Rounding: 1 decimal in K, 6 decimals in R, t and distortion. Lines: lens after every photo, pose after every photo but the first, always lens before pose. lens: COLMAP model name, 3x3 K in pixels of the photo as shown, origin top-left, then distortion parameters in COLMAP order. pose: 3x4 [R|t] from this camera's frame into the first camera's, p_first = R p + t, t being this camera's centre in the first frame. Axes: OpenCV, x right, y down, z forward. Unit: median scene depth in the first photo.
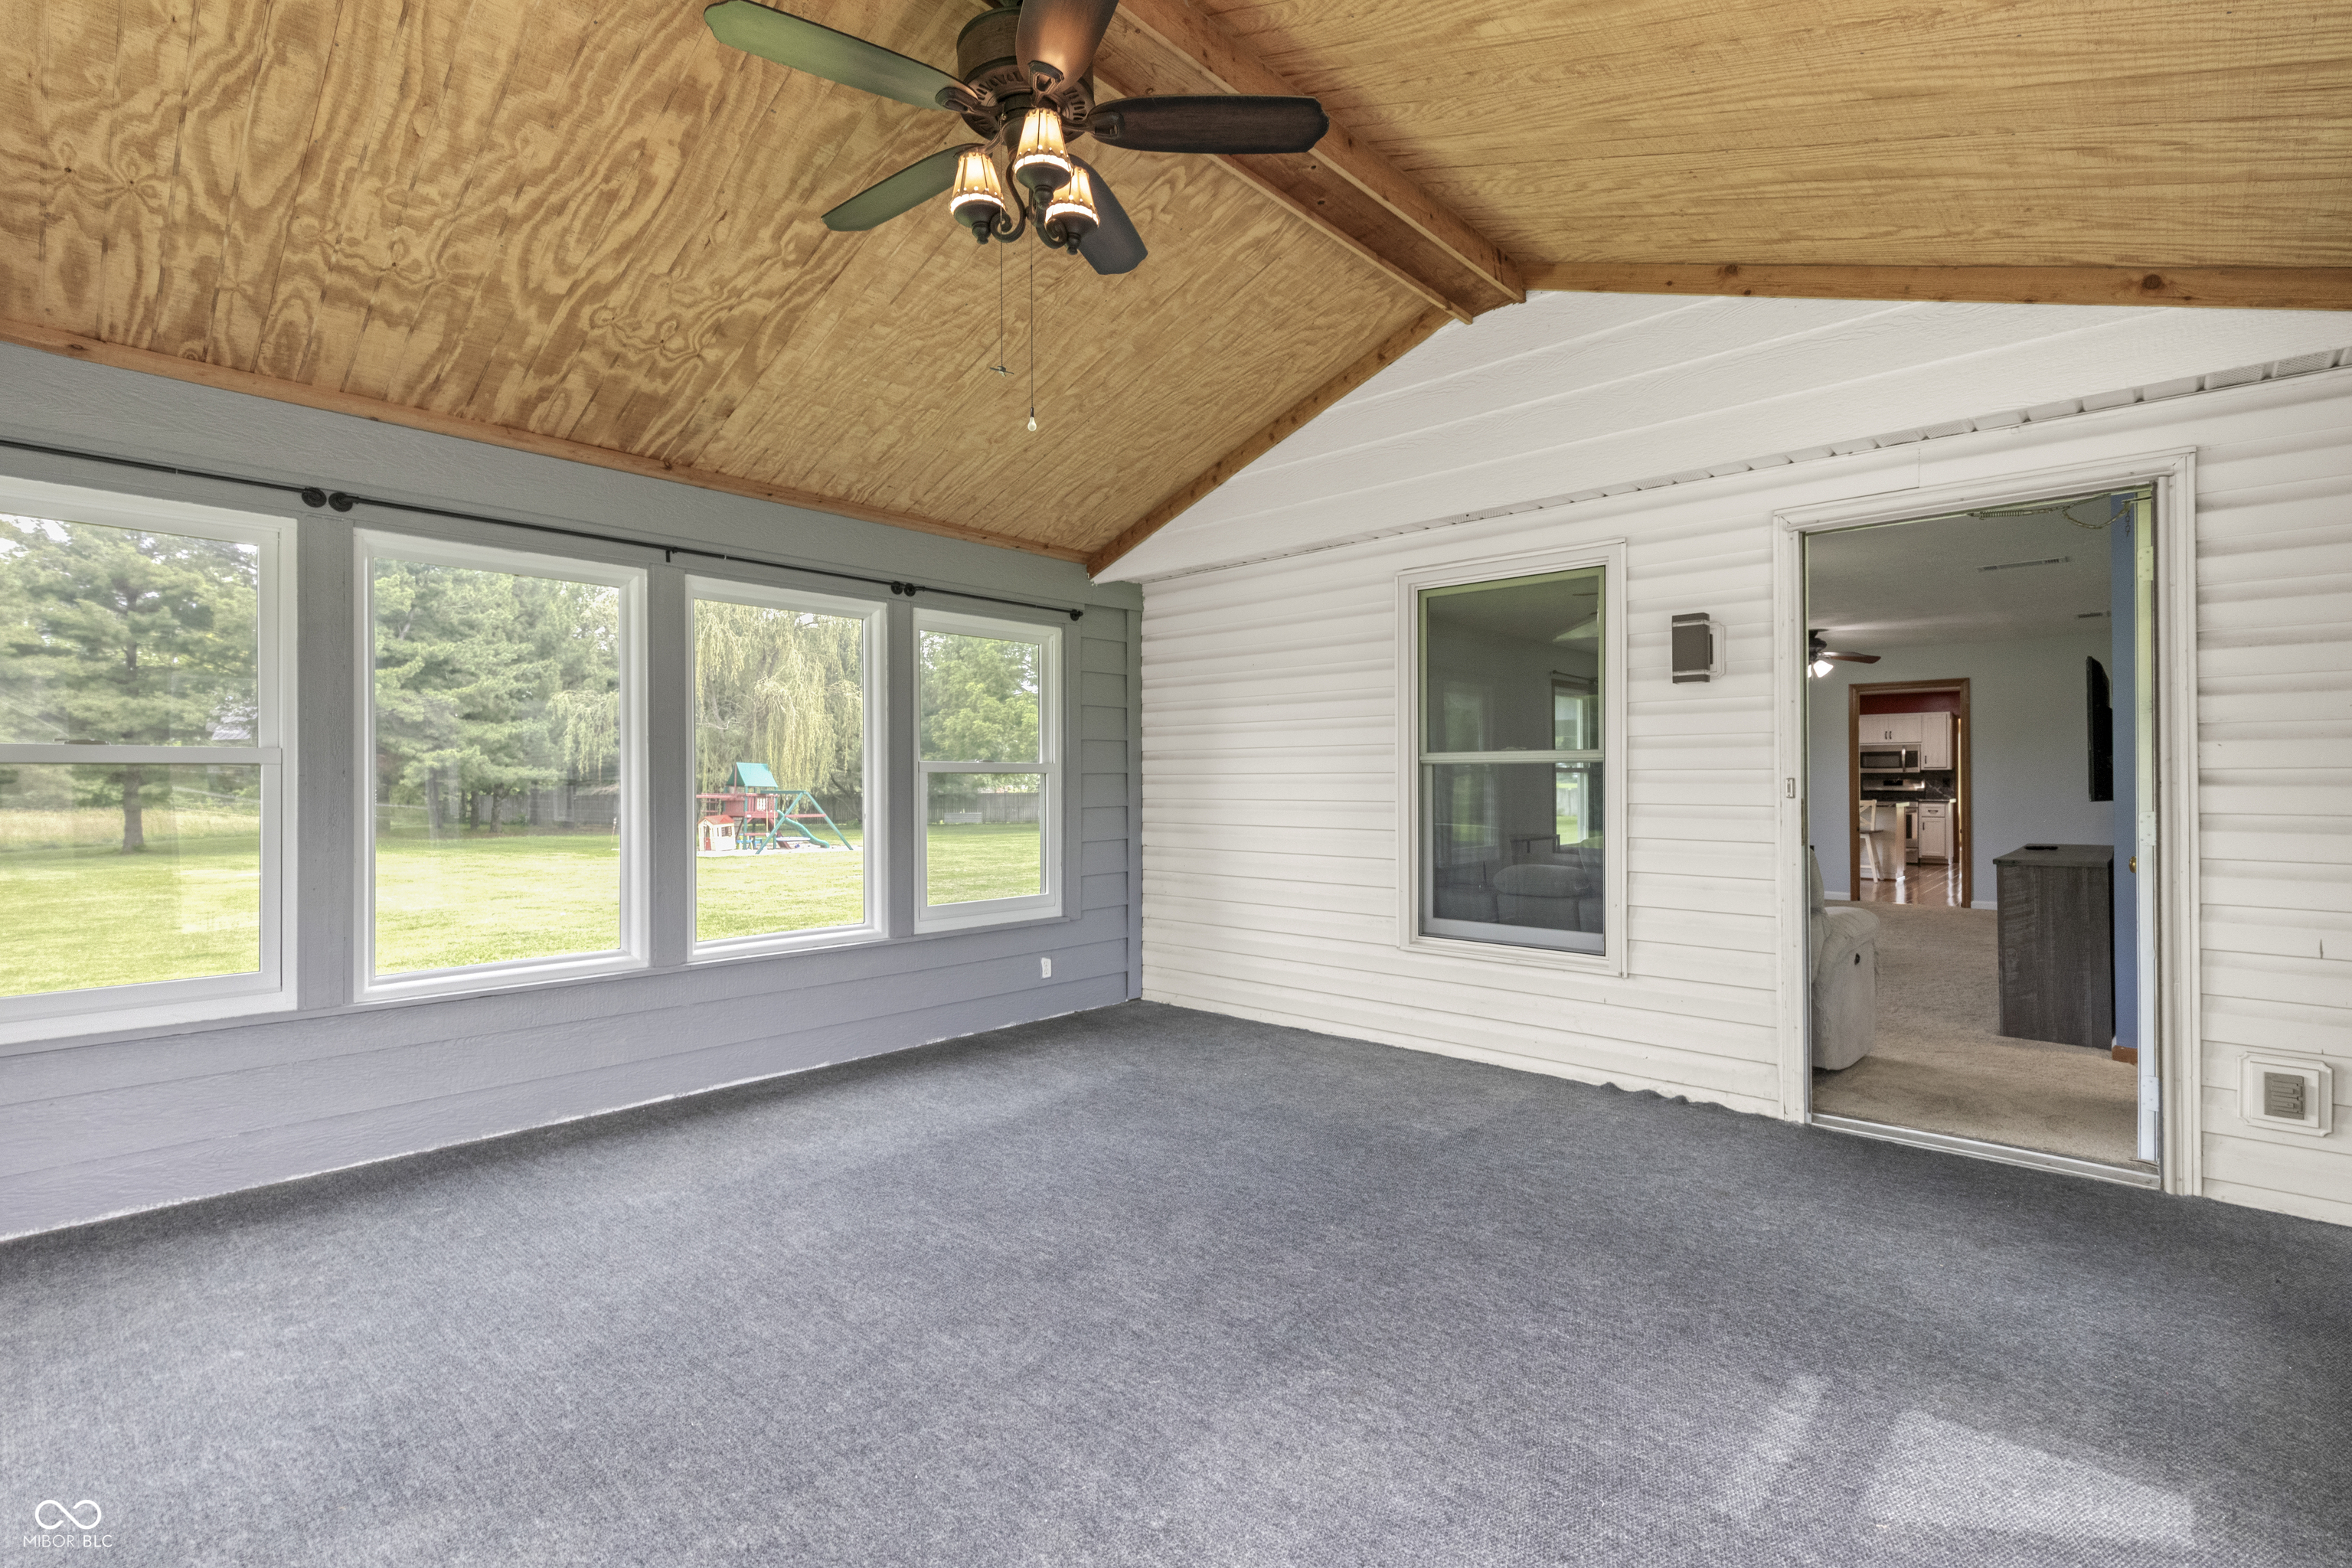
lens RADIAL K [[1064.8, 0, 1188.1], [0, 1064.8, 785.3], [0, 0, 1]] dist [0.004382, 0.000000]
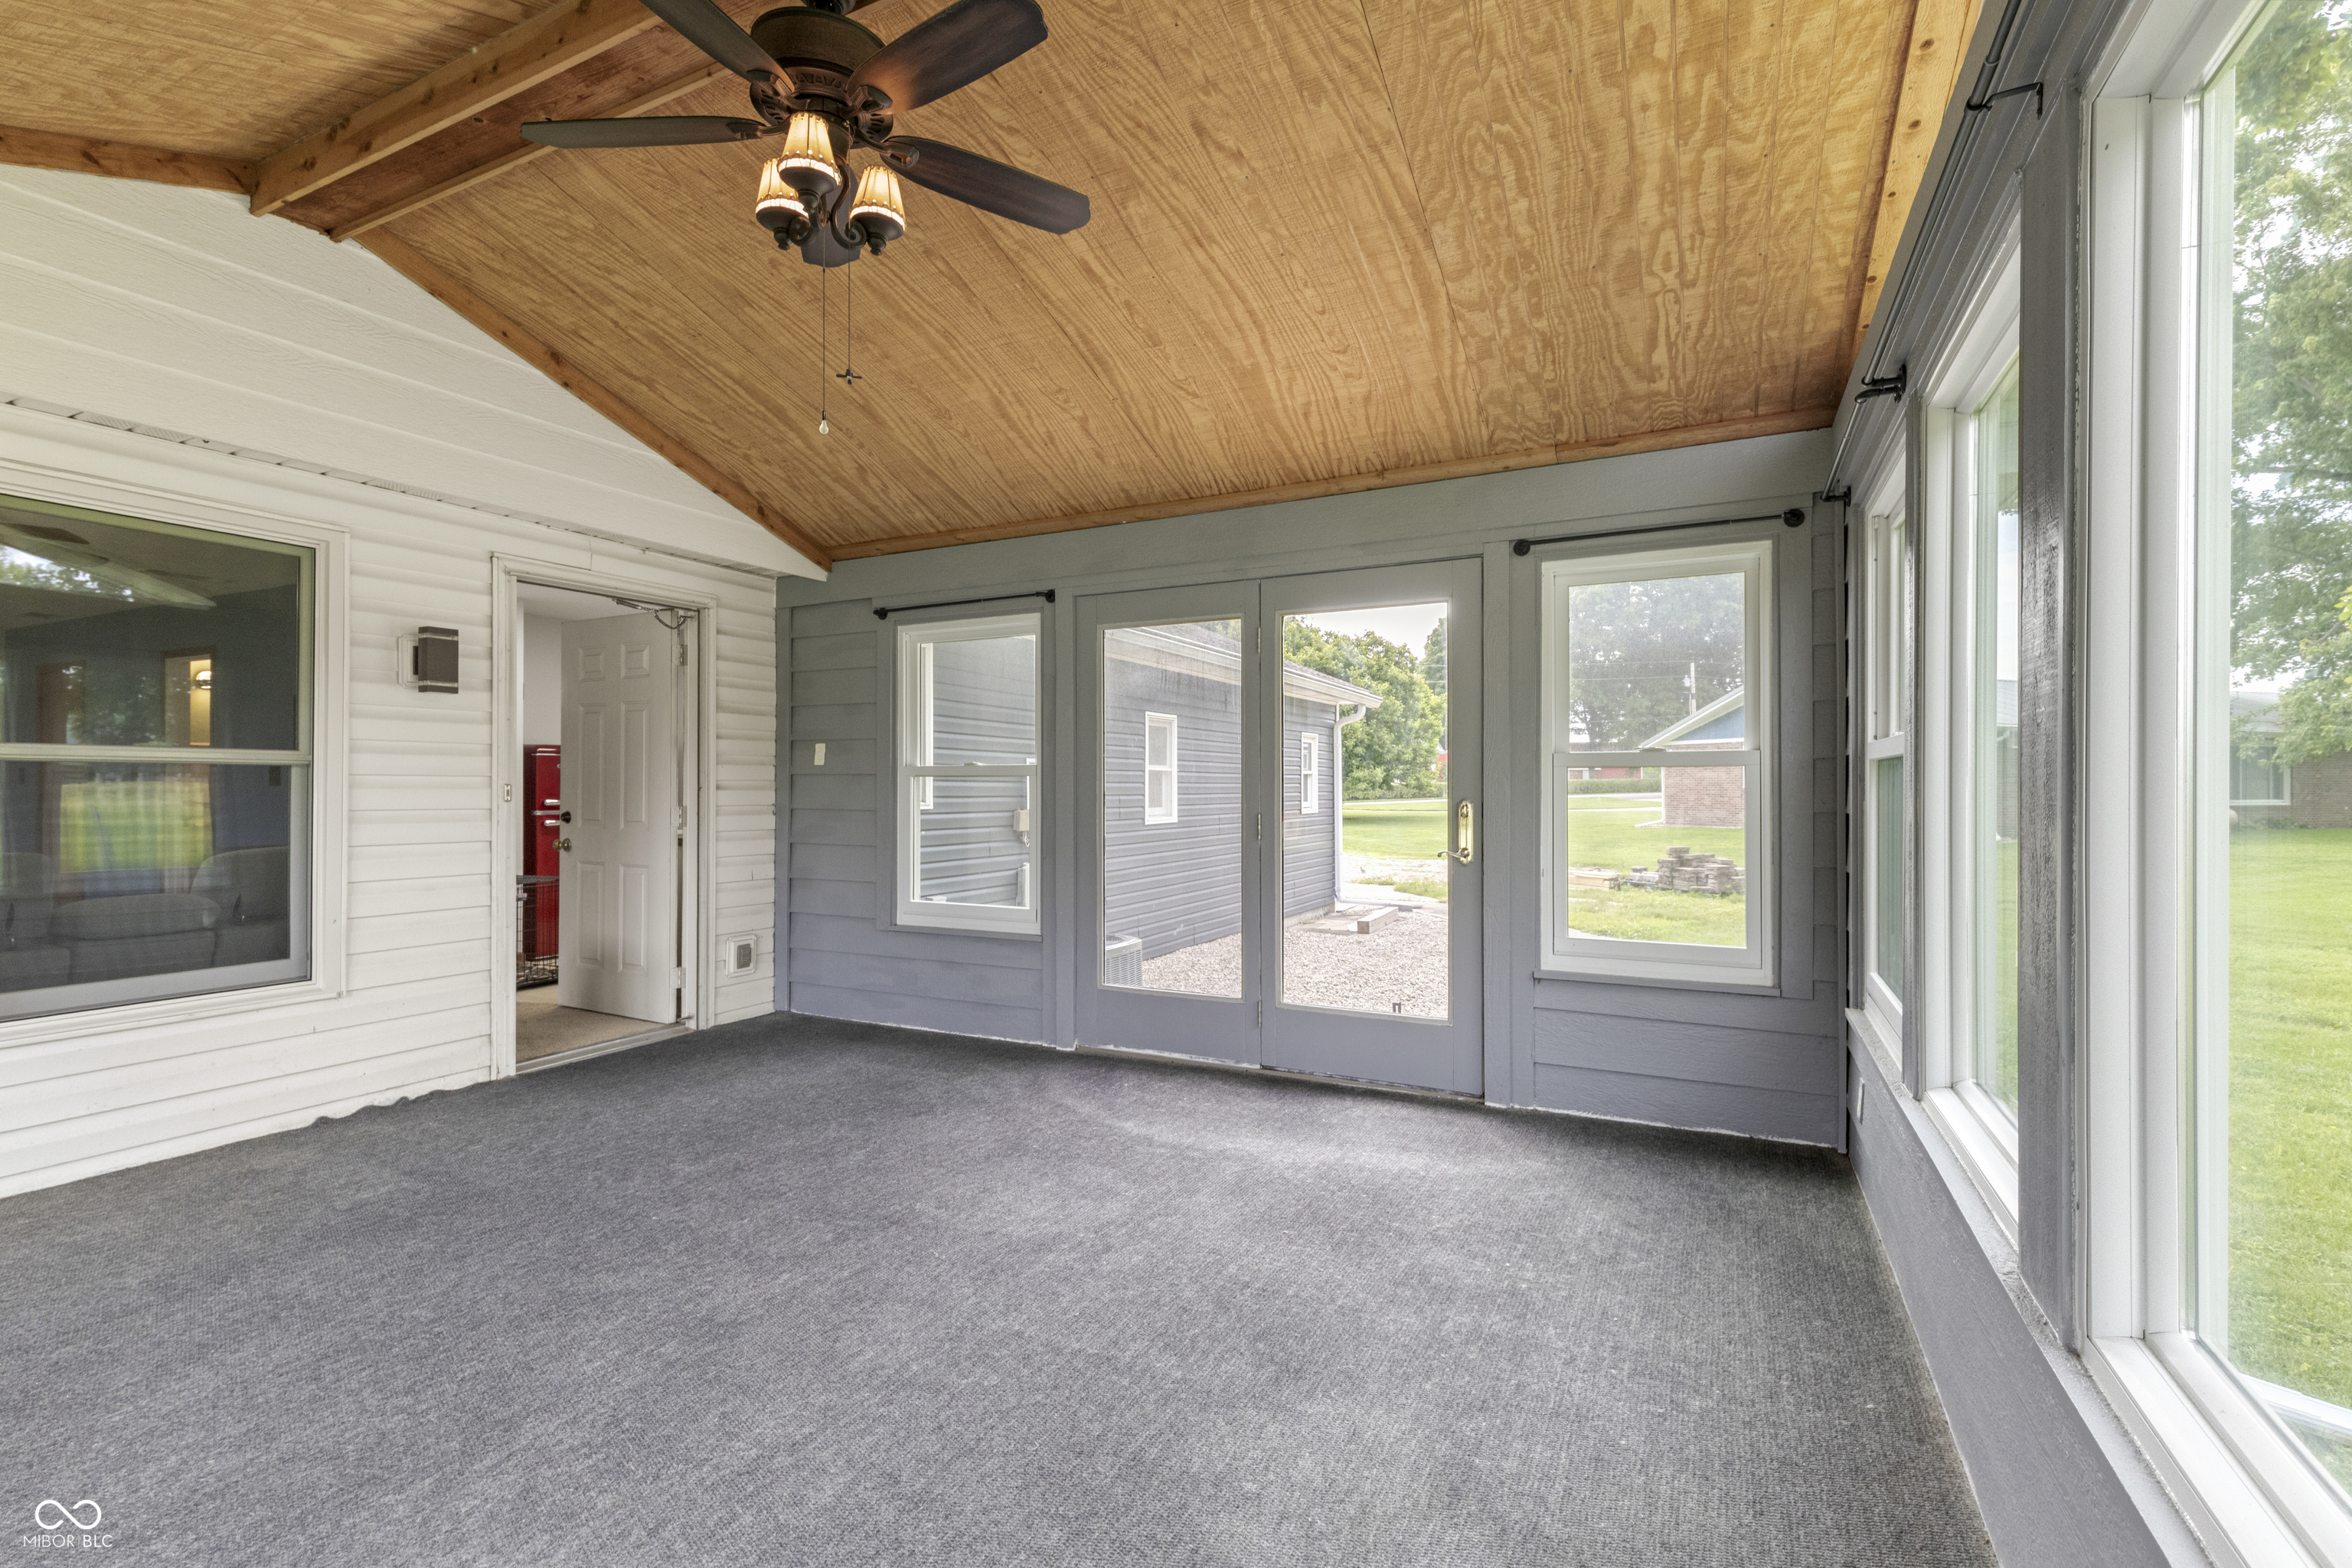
lens RADIAL K [[1060.6, 0, 1176.0], [0, 1060.6, 784.0], [0, 0, 1]] dist [0.000855, 0.000231]
pose [[-0.263212, 0.005241, 0.964724, -0.755297], [0.003817, 0.999983, -0.004392, 0.000879], [-0.964731, 0.002526, -0.263227, 0.596630]]
